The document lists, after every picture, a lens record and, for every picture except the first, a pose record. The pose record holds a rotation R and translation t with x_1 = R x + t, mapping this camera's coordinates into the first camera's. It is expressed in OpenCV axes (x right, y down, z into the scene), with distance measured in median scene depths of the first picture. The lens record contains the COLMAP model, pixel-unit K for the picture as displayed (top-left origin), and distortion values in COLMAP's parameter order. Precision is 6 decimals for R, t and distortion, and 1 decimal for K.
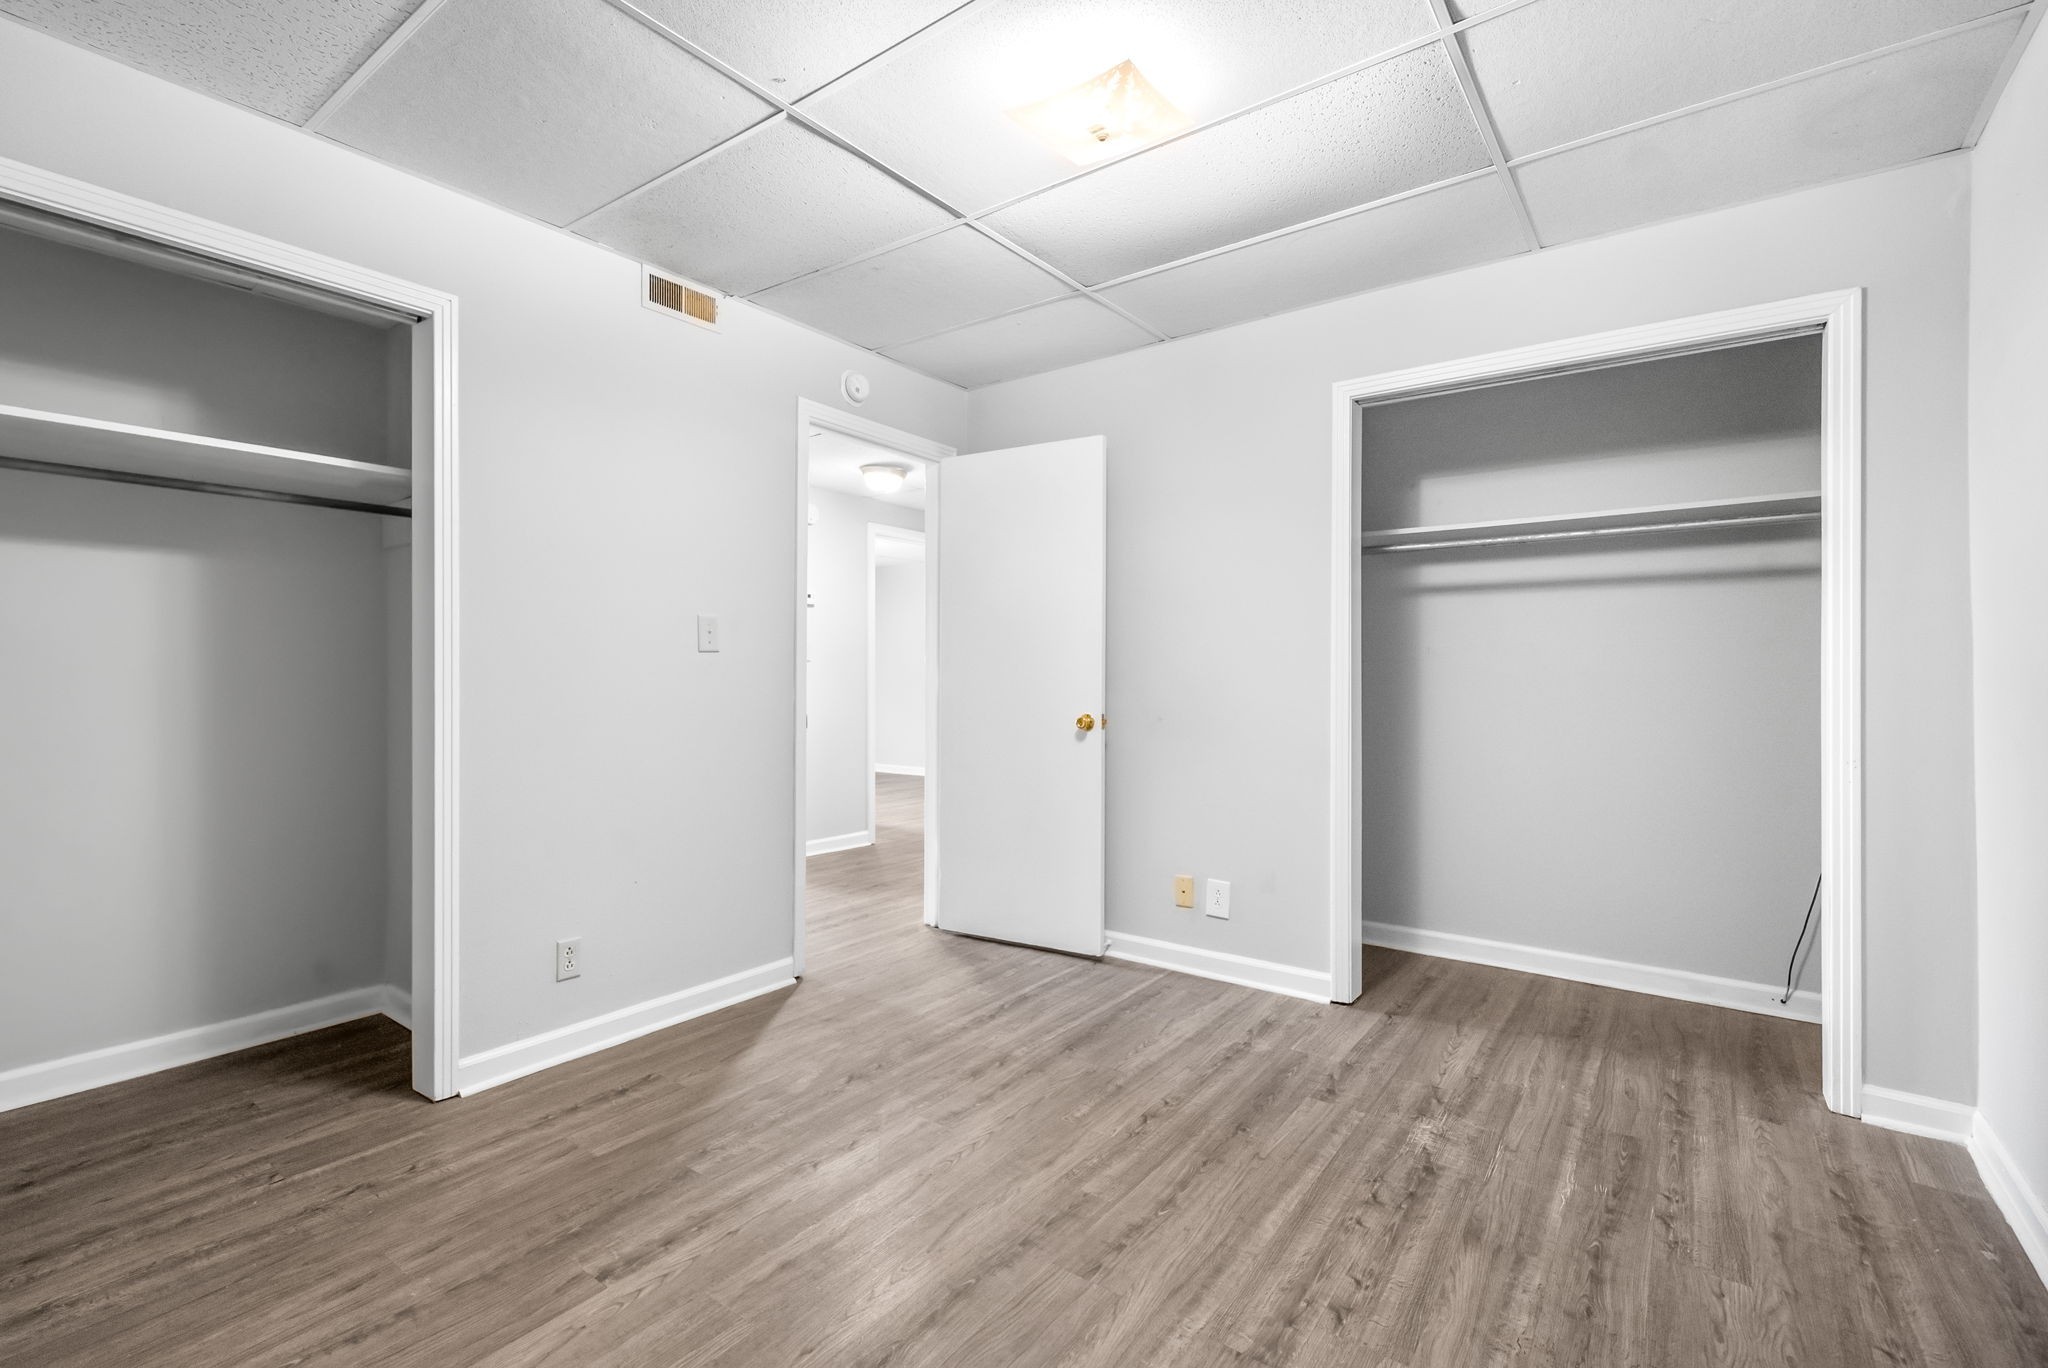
lens RADIAL K [[932.2, 0, 1024.3], [0, 932.2, 680.9], [0, 0, 1]] dist [0.004151, 0.000496]
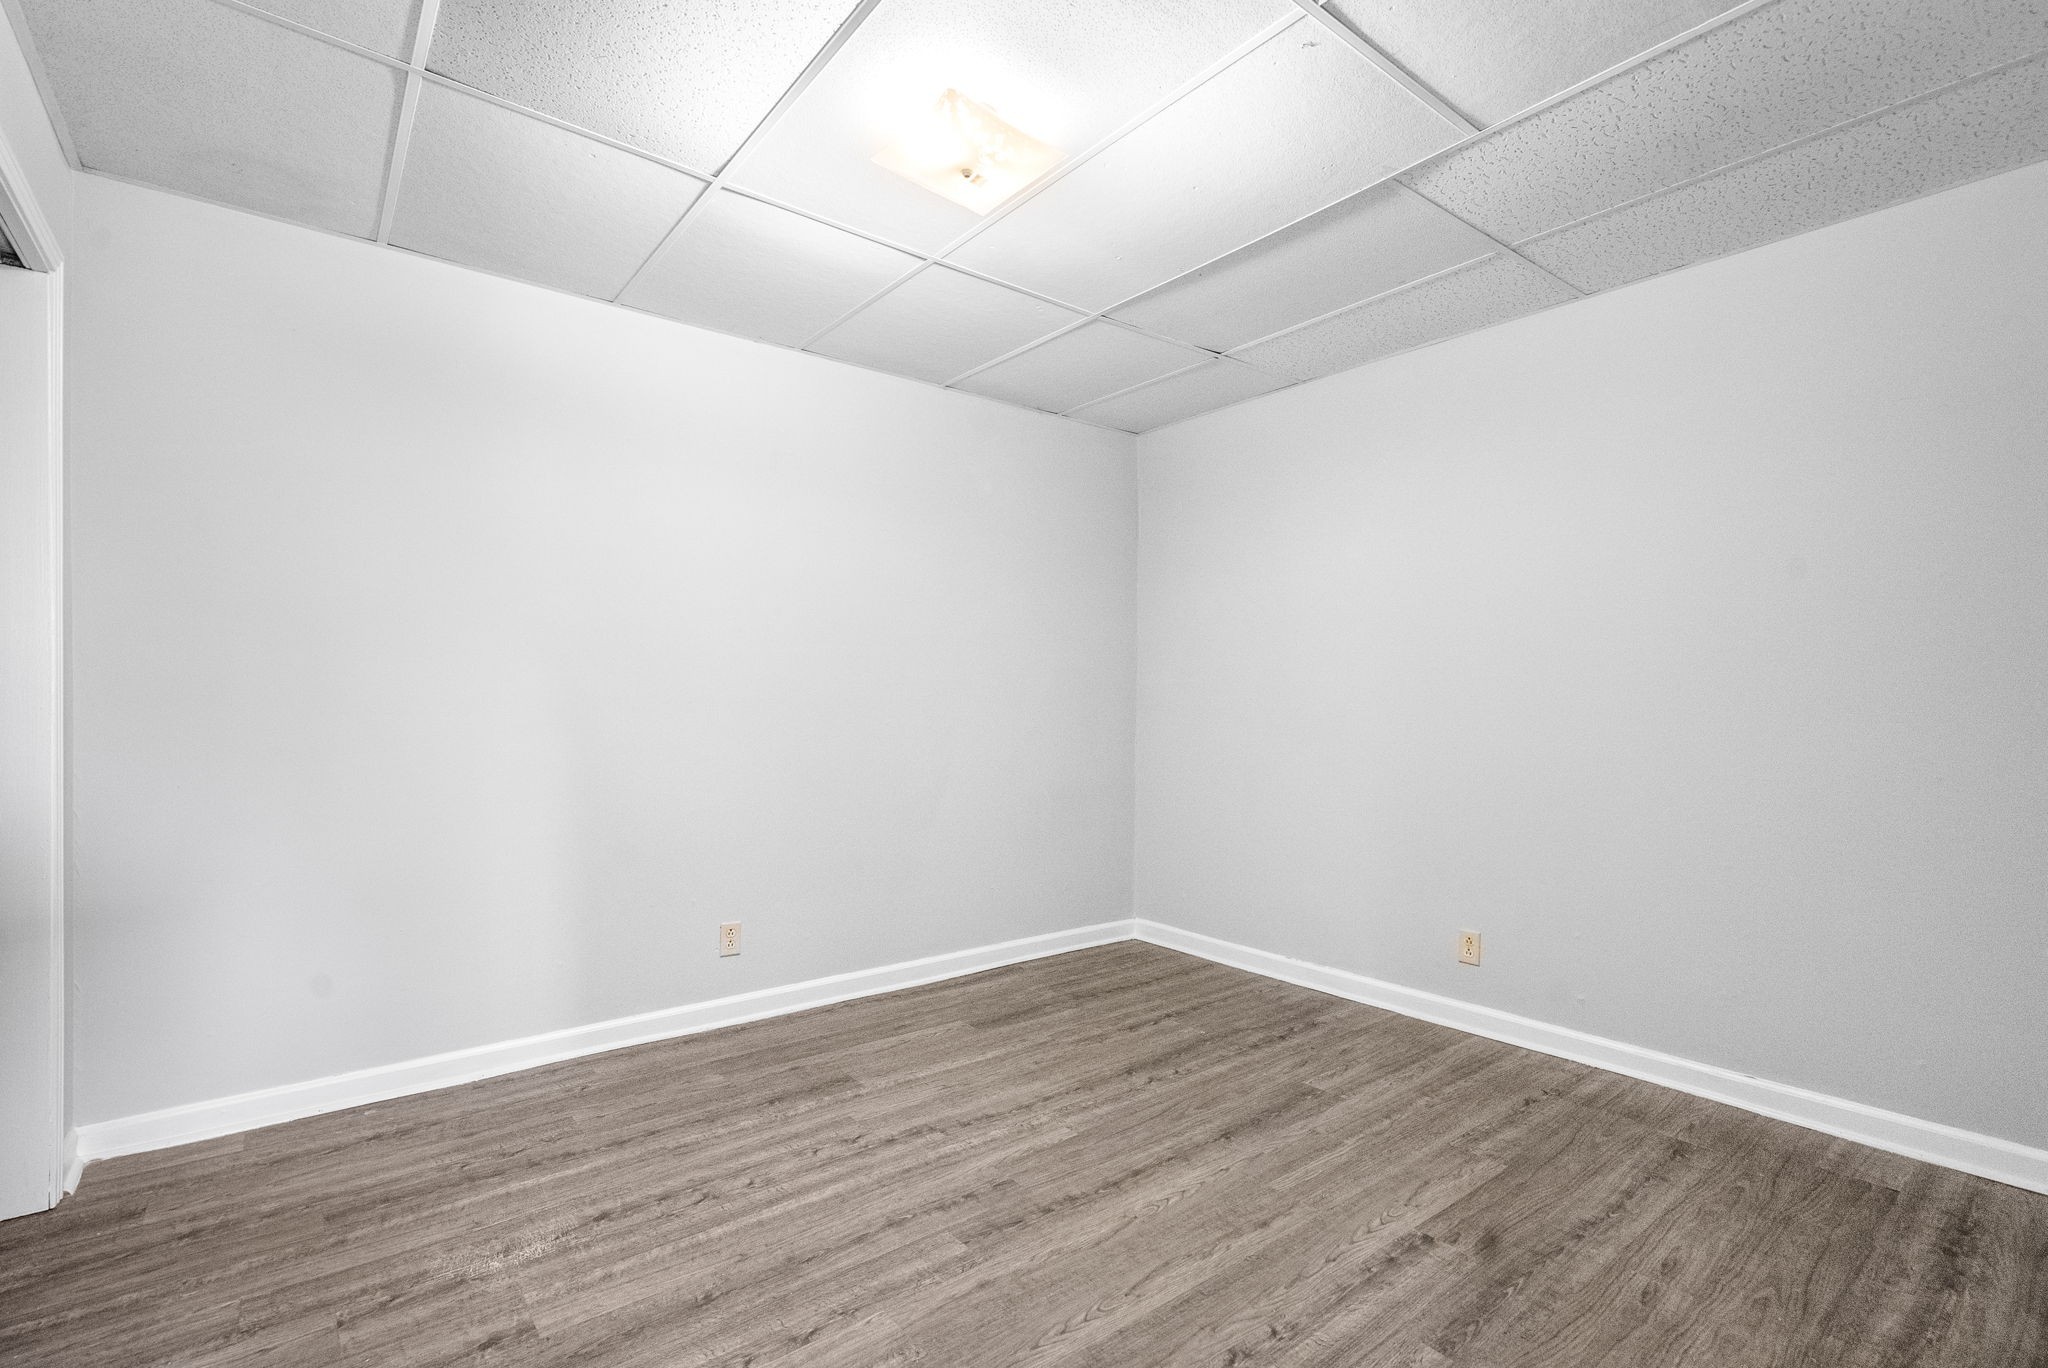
lens RADIAL K [[932.2, 0, 1021.3], [0, 932.2, 689.9], [0, 0, 1]] dist [0.004151, 0.000496]
pose [[-0.964110, -0.004300, 0.265468, -0.247519], [-0.006339, 0.999957, -0.006823, -0.006652], [-0.265427, -0.008260, -0.964096, 1.981007]]
